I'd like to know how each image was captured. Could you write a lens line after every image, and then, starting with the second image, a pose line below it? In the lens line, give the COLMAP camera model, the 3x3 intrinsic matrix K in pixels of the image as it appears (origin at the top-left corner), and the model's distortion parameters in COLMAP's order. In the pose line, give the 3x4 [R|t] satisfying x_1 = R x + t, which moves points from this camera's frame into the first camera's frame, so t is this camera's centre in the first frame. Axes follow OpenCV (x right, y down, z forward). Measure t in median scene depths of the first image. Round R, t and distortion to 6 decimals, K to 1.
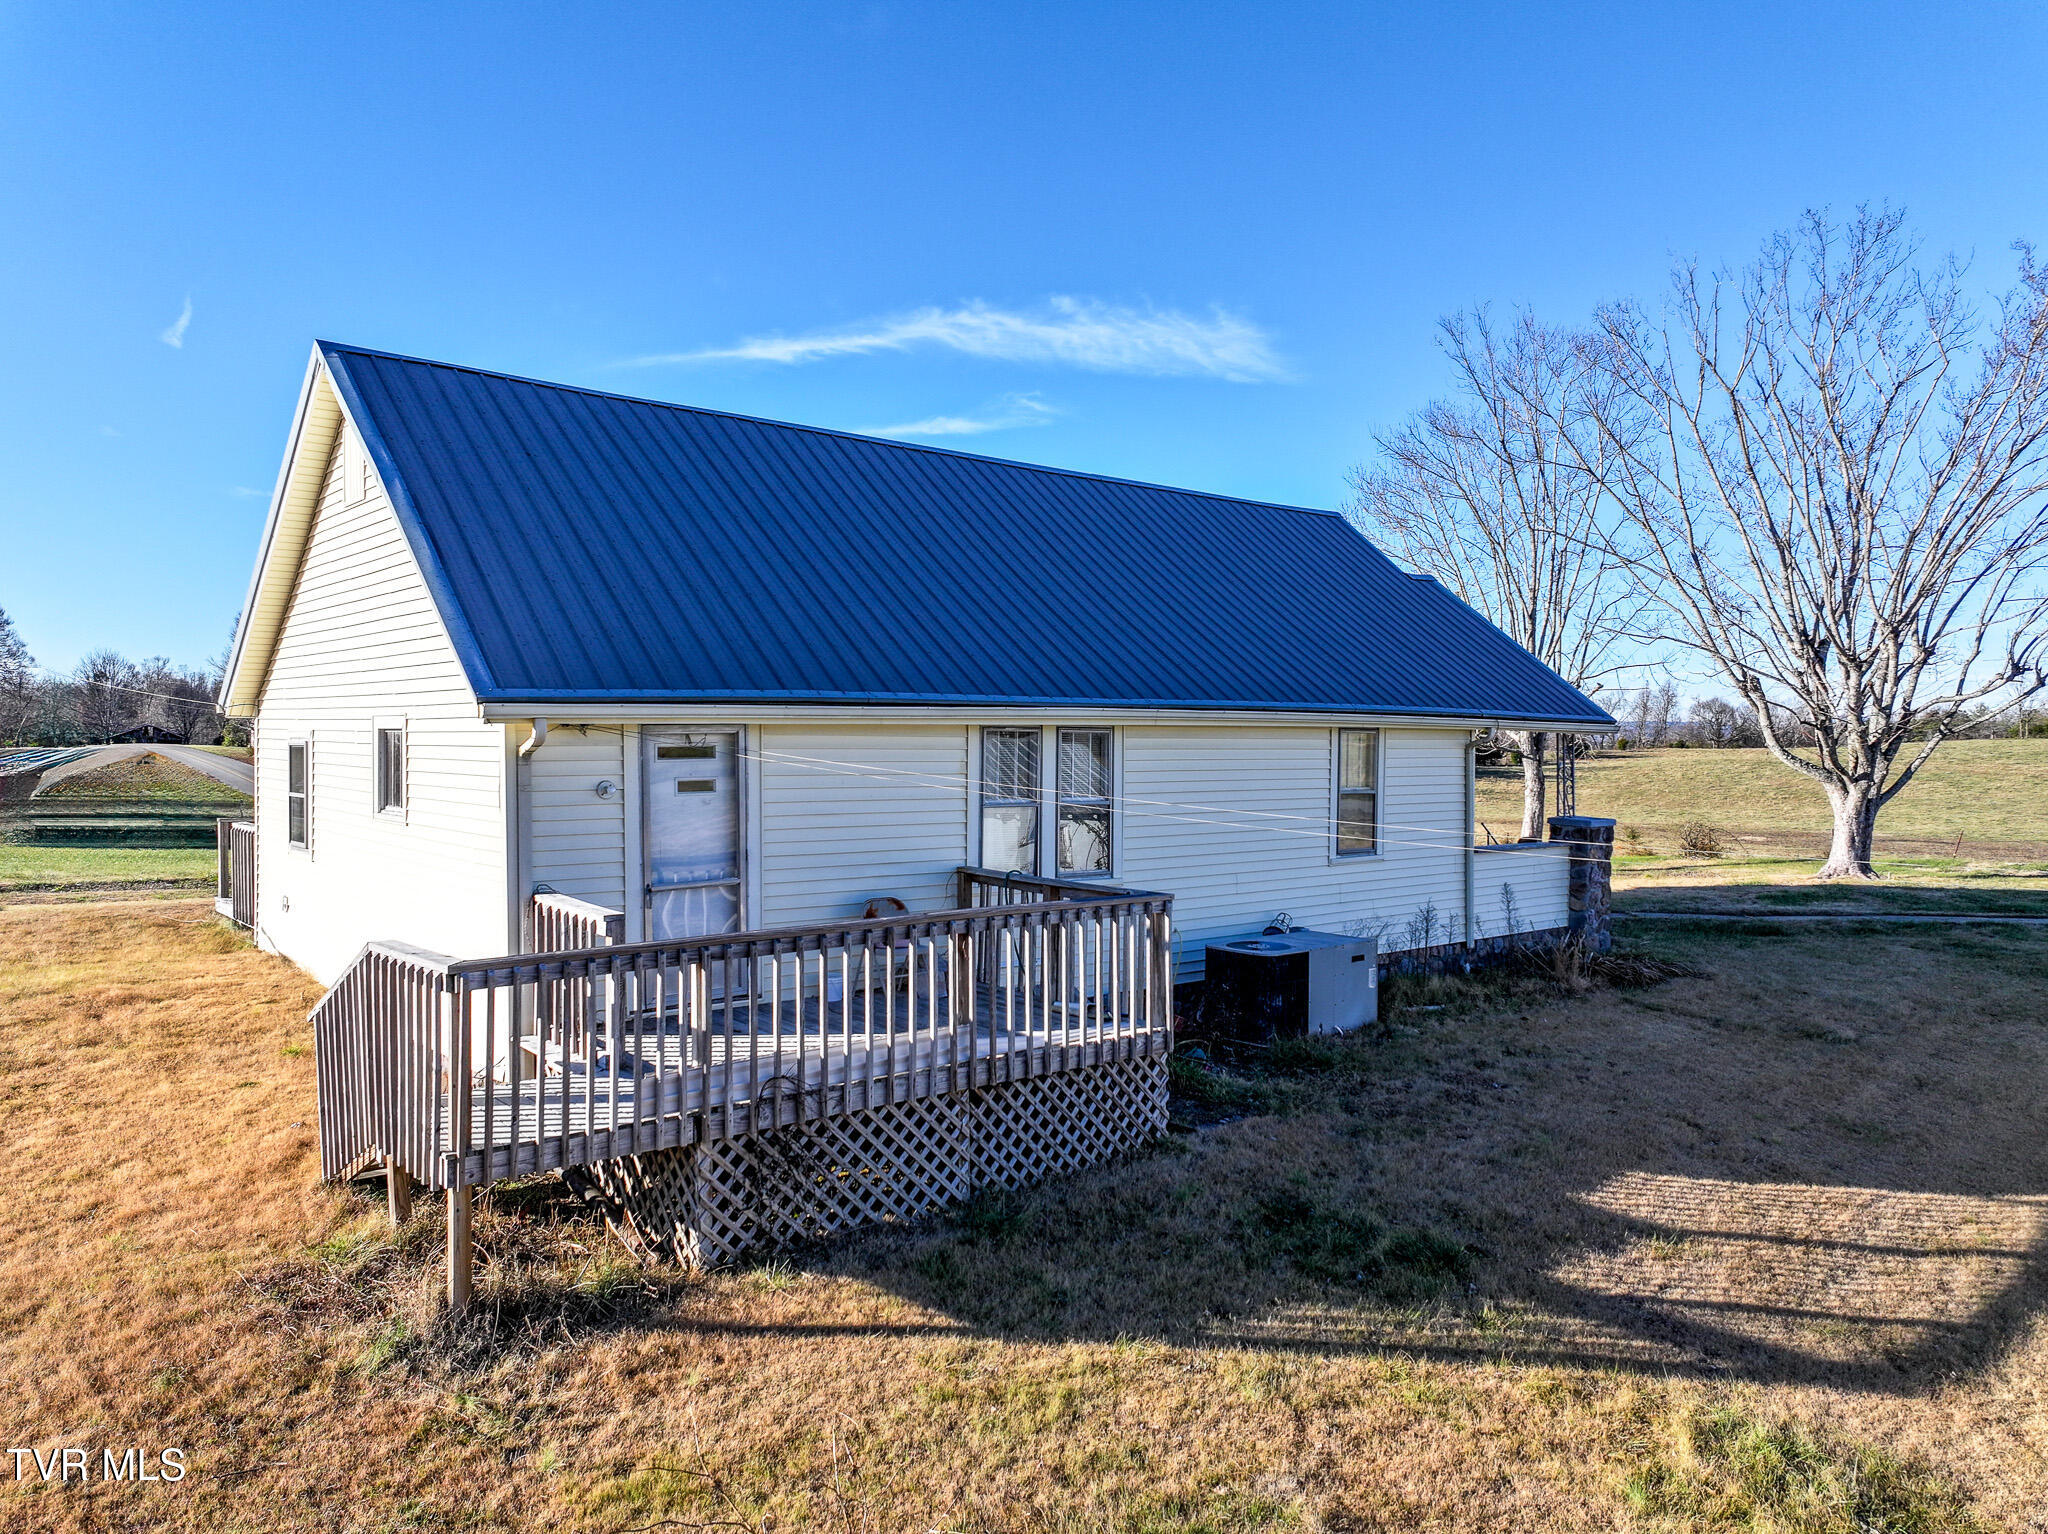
lens RADIAL K [[1436.9, 0, 1030.4], [0, 1436.9, 759.9], [0, 0, 1]] dist [-0.003243, 0.020519]
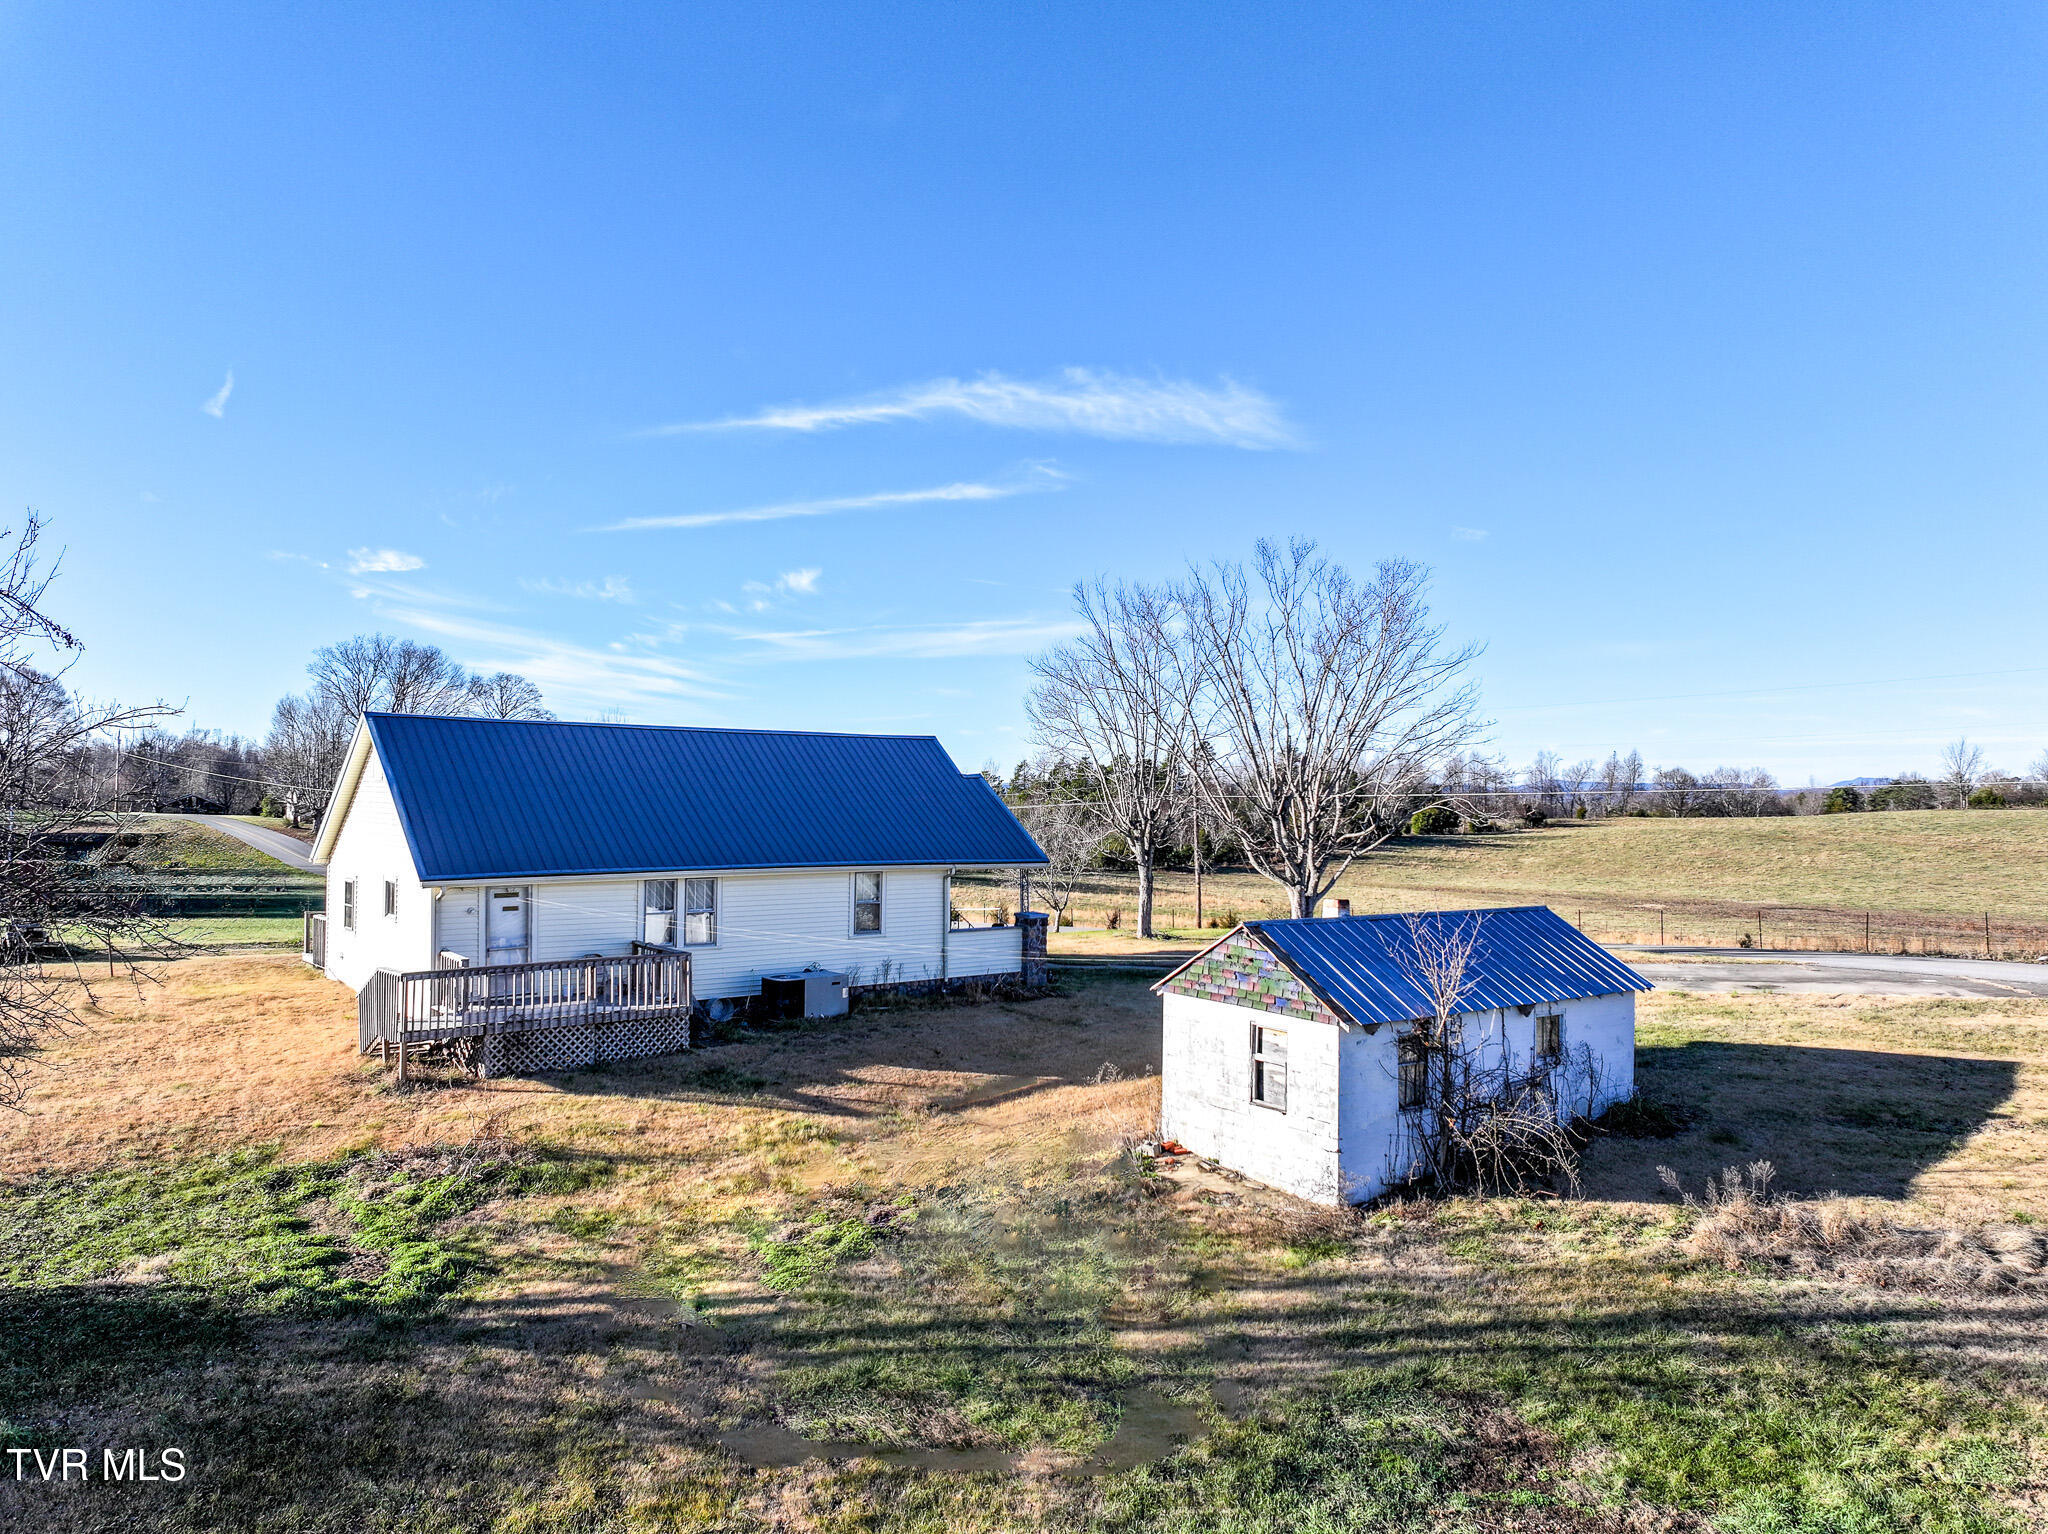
lens RADIAL K [[1441.7, 0, 1028.9], [0, 1441.7, 750.6], [0, 0, 1]] dist [0.002145, 0.012943]
pose [[0.999858, 0.002611, -0.016656, 0.472119], [-0.003392, 0.998889, -0.047013, -0.094115], [0.016515, 0.047062, 0.998755, -1.000719]]
